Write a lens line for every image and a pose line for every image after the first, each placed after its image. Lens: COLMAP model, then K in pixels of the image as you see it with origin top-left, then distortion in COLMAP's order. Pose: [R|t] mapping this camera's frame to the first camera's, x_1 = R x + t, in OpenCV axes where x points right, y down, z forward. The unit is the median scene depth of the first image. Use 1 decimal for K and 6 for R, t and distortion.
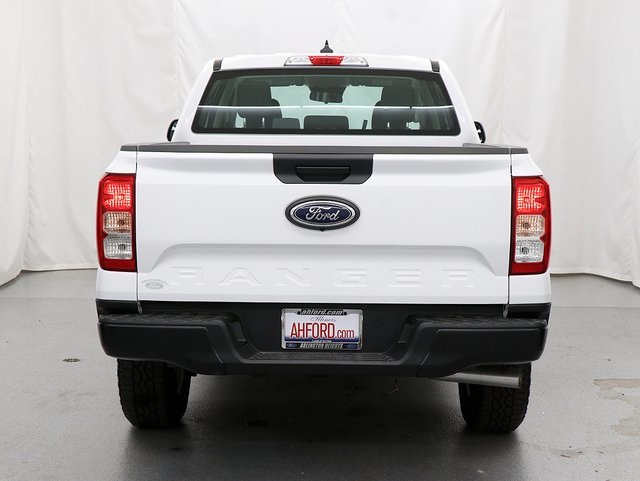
lens RADIAL K [[1057.8, 0, 320.0], [0, 1057.8, 240.5], [0, 0, 1]] dist [0.038786, -0.128175]
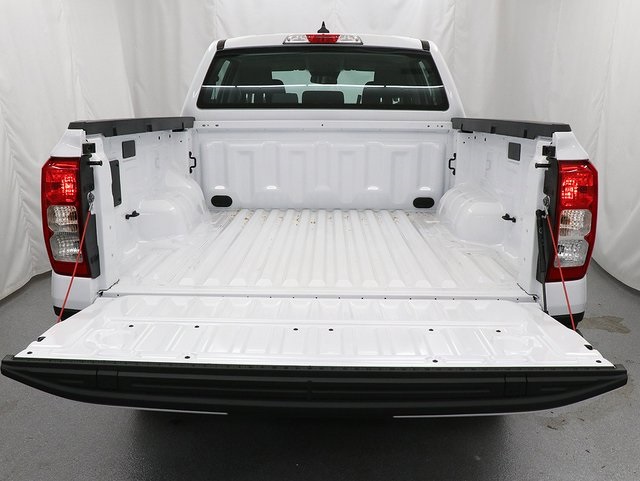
lens RADIAL K [[582.9, 0, 320.0], [0, 582.9, 240.5], [0, 0, 1]] dist [-0.129680, 0.003768]
pose [[0.999986, -0.000966, -0.005213, 0.007979], [0.001563, 0.993285, 0.115686, -0.049717], [0.005066, -0.115692, 0.993272, 0.560657]]
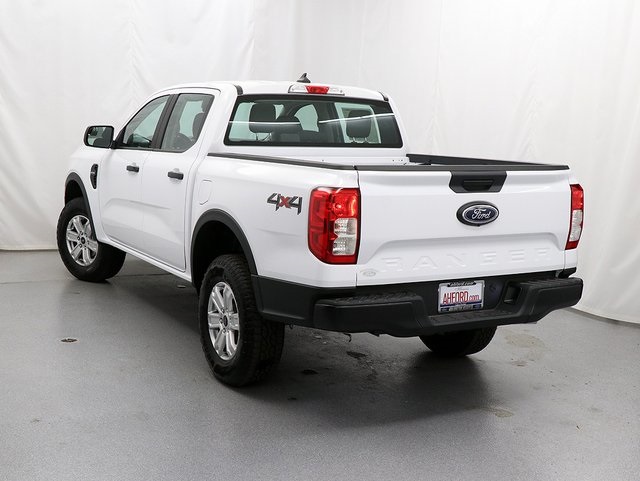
lens RADIAL K [[844.7, 0, 320.0], [0, 844.7, 240.5], [0, 0, 1]] dist [-0.013089, -0.001550]
pose [[0.864687, -0.051351, 0.499679, -0.712782], [0.030313, 0.998282, 0.050136, -0.050941], [-0.501395, -0.028205, 0.864759, 0.132997]]
